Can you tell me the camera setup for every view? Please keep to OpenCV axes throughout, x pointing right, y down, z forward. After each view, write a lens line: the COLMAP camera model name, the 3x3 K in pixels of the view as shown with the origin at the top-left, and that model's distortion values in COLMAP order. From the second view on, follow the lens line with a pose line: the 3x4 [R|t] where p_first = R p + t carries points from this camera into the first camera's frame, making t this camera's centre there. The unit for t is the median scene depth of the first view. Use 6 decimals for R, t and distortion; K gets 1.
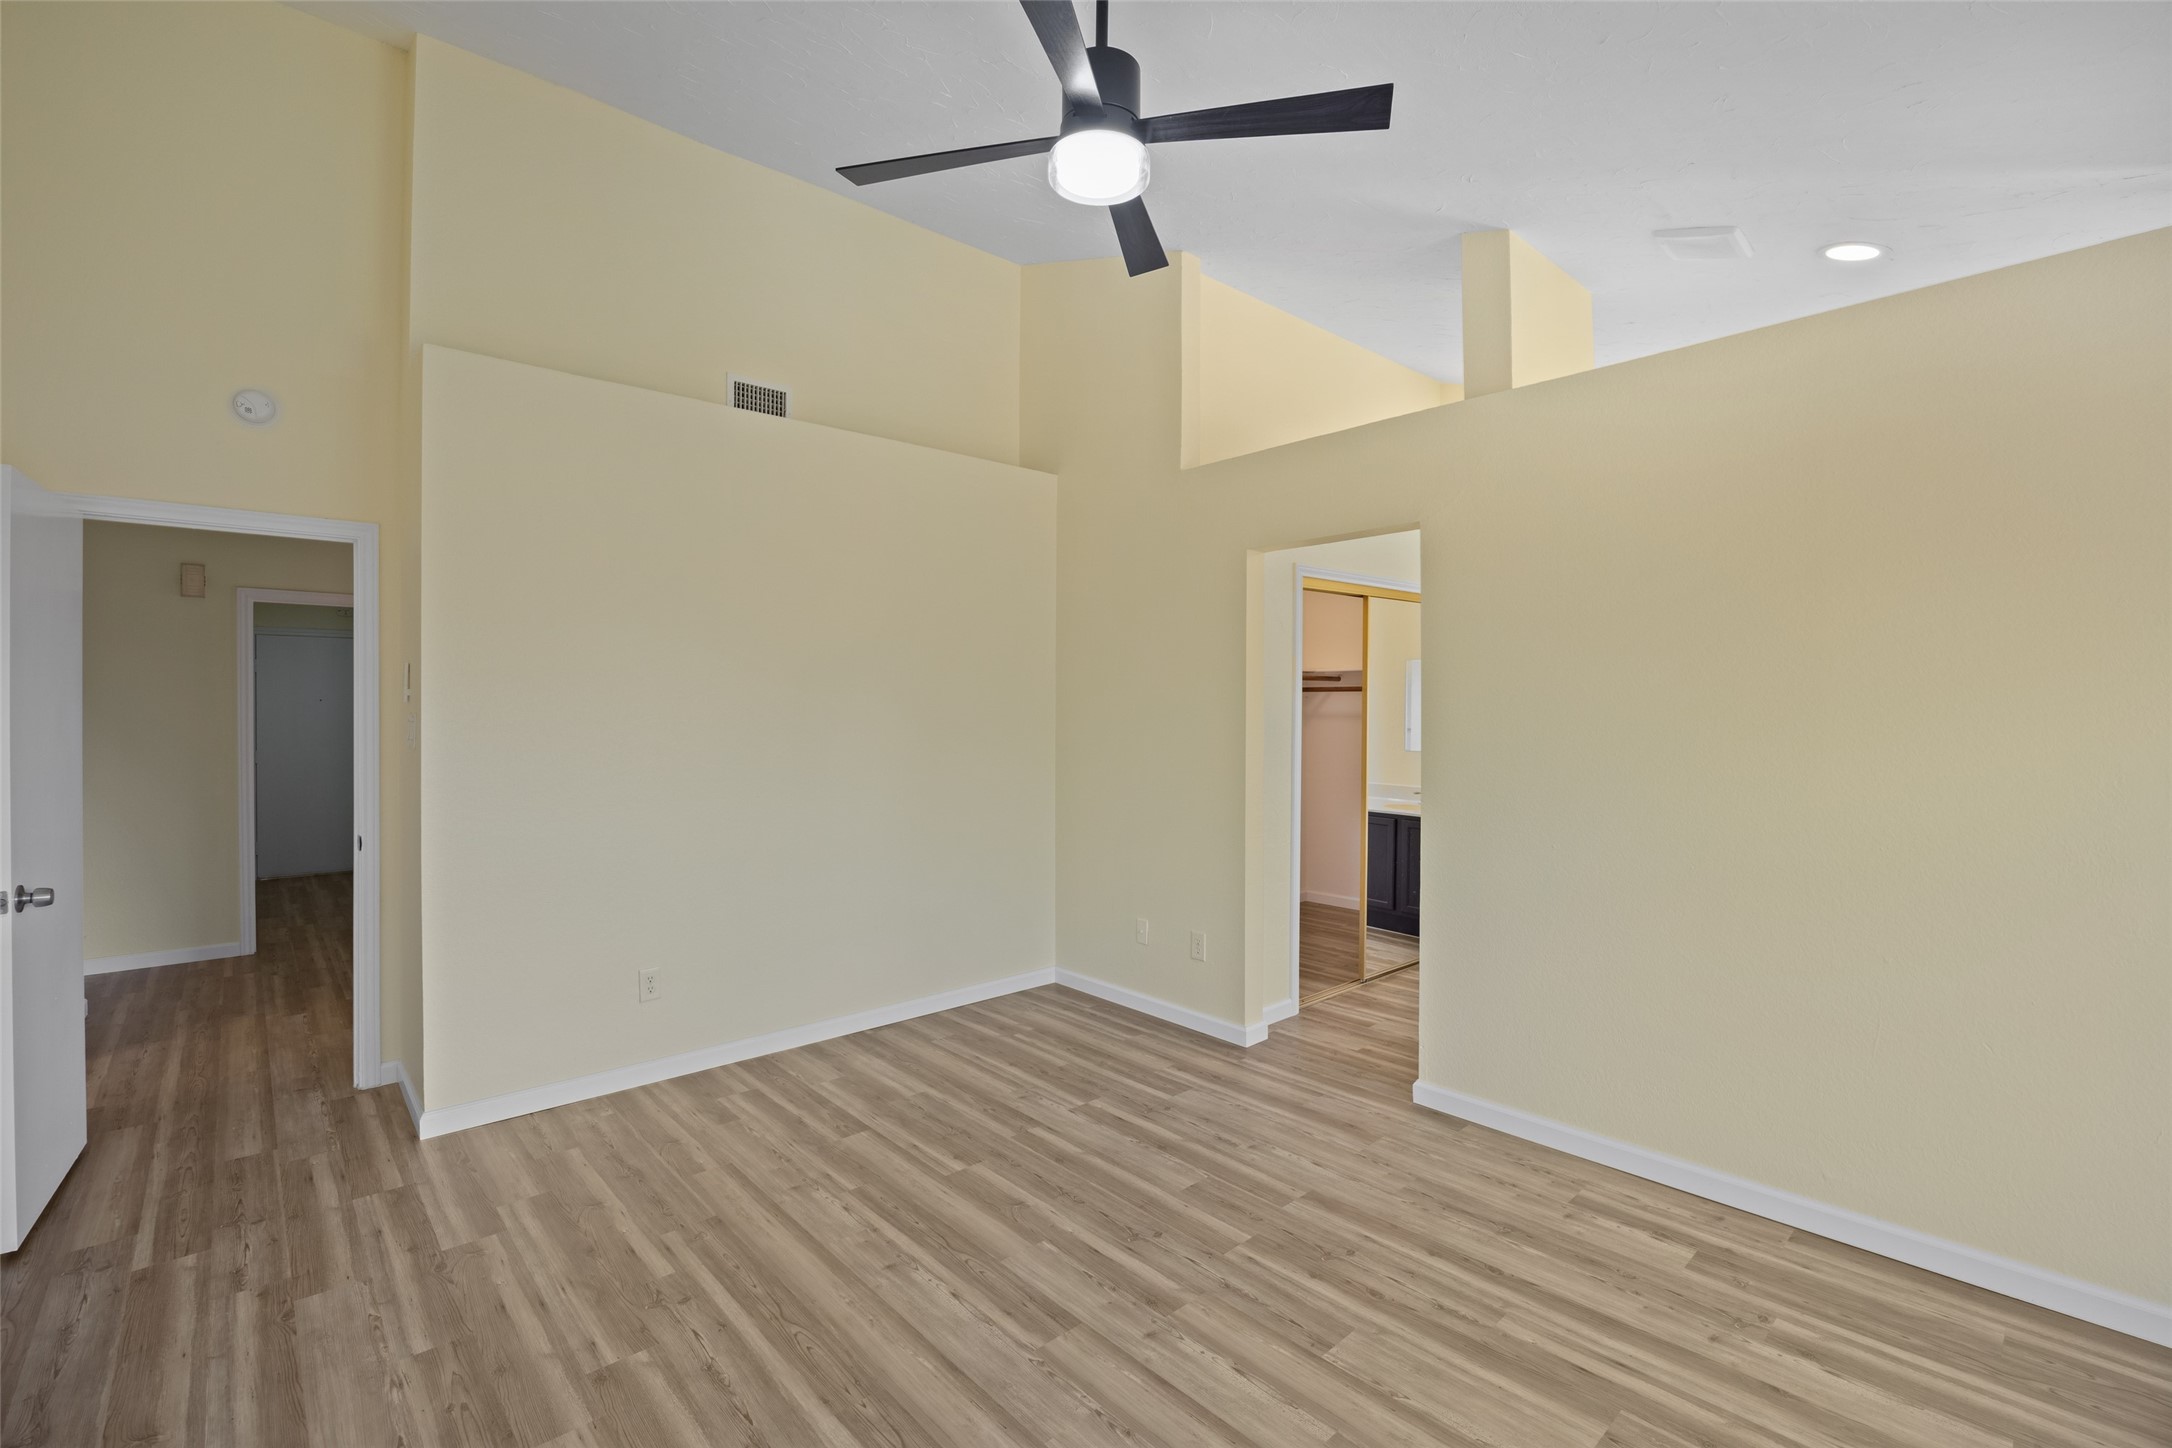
lens RADIAL K [[961.5, 0, 1088.7], [0, 961.5, 747.5], [0, 0, 1]] dist [-0.015156, 0.000861]
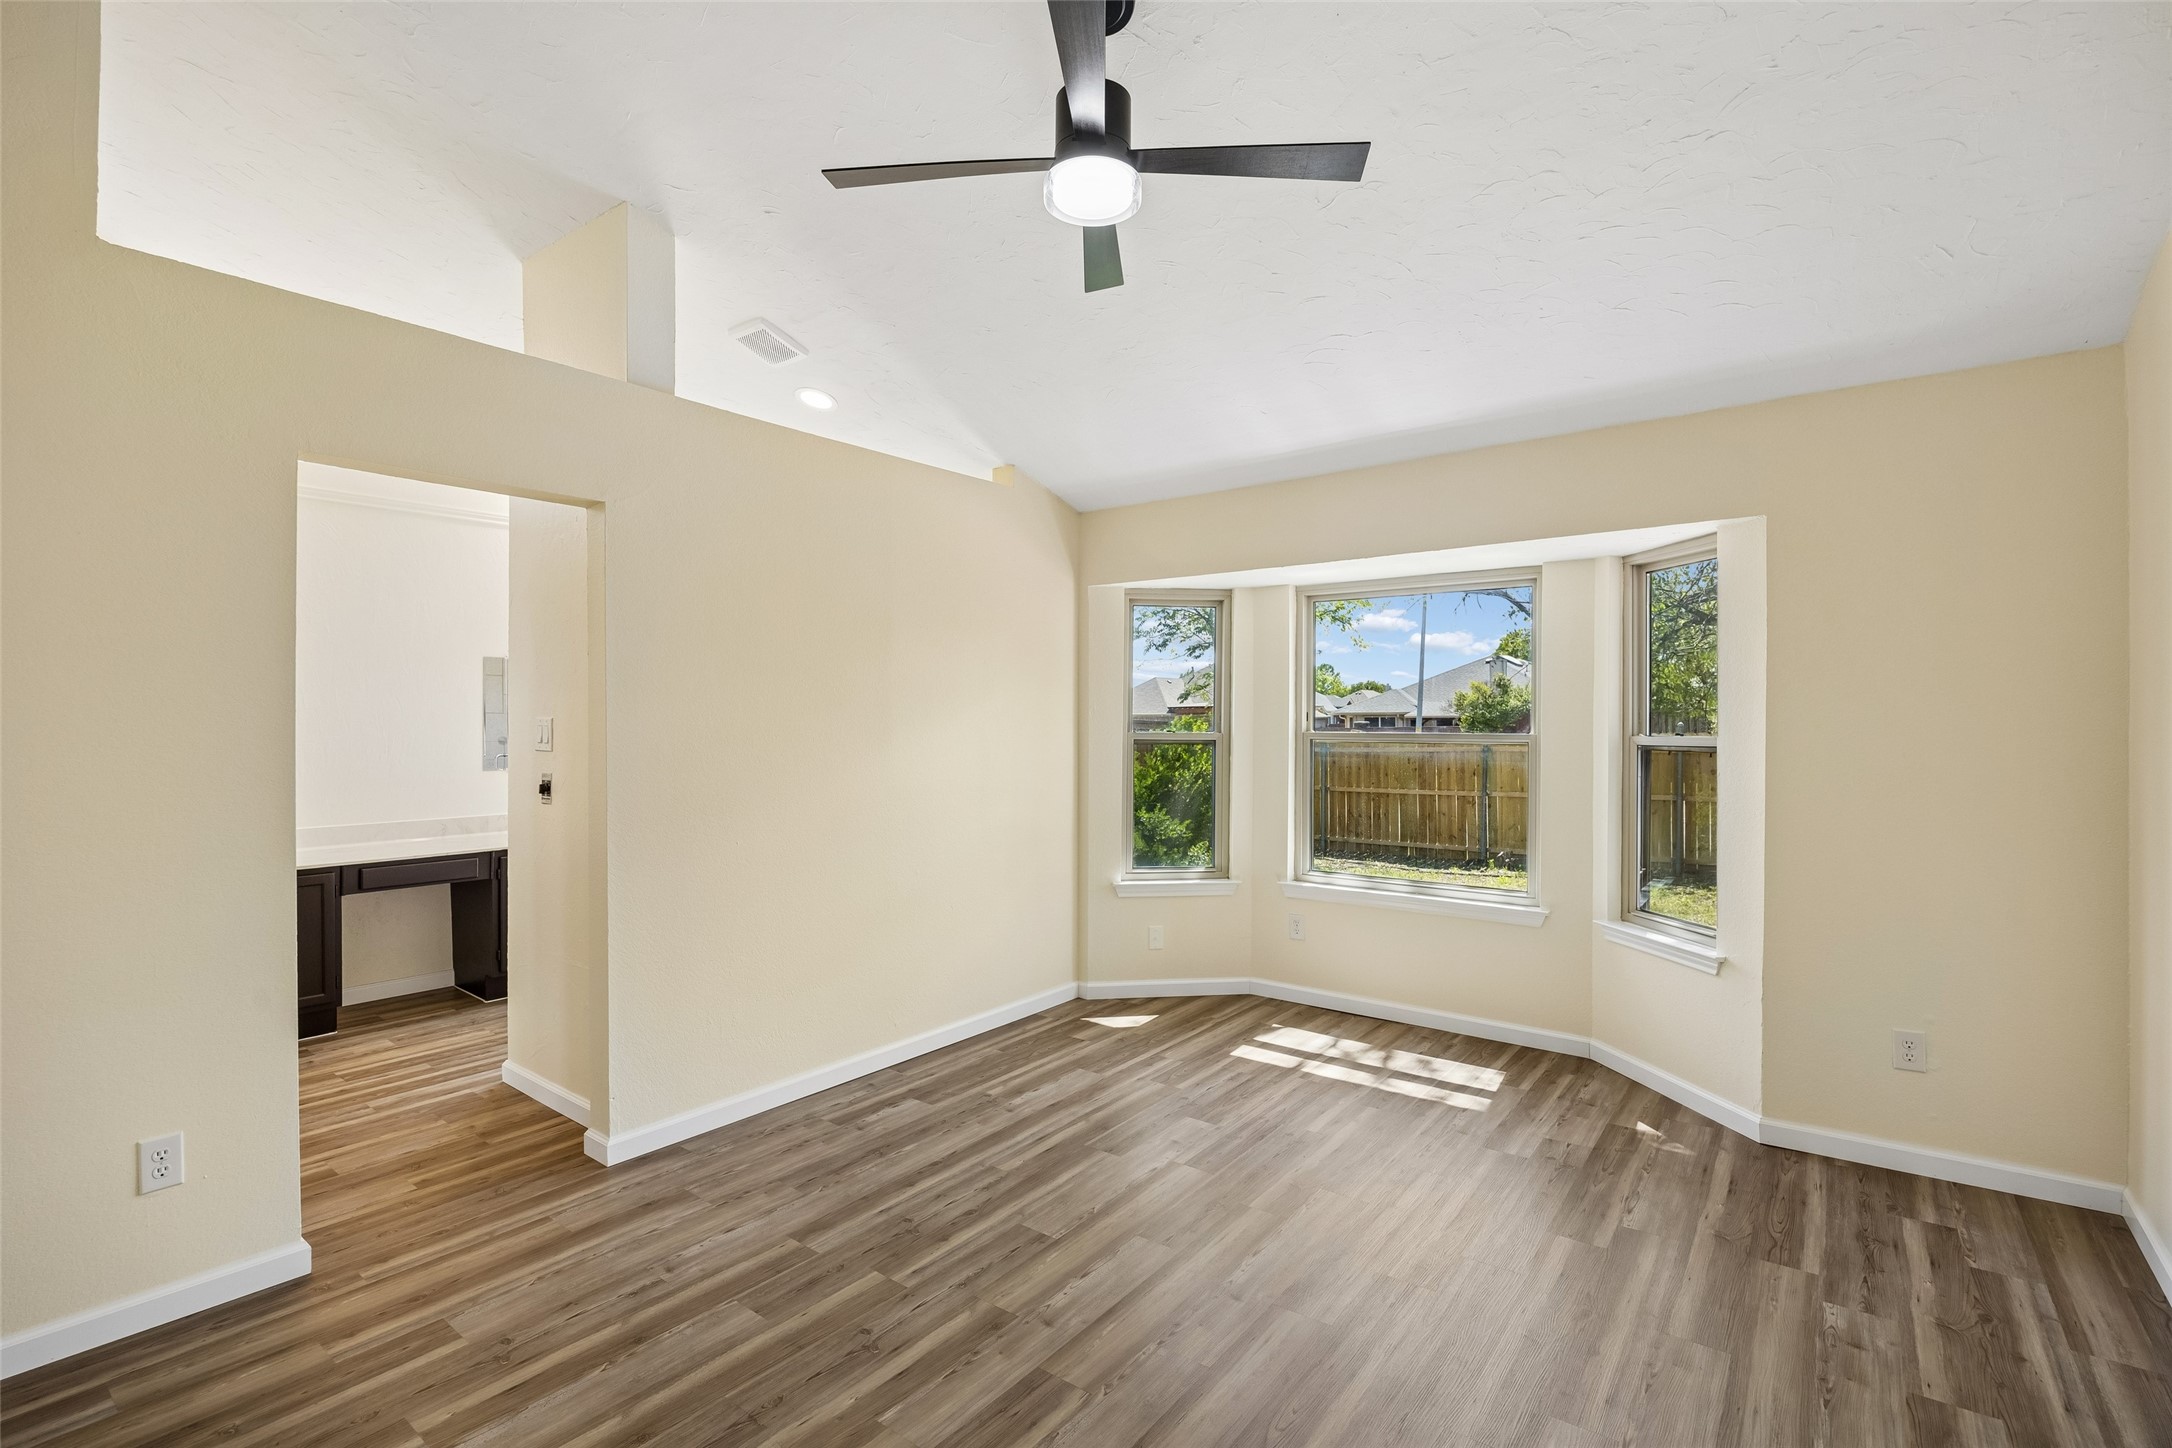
lens RADIAL K [[1000.9, 0, 1085.3], [0, 1000.9, 705.5], [0, 0, 1]] dist [-0.012900, -0.000366]
pose [[-0.185480, 0.011740, 0.982578, -0.809510], [0.037371, 0.999290, -0.004885, -0.041535], [-0.981937, 0.035814, -0.185787, 0.903596]]
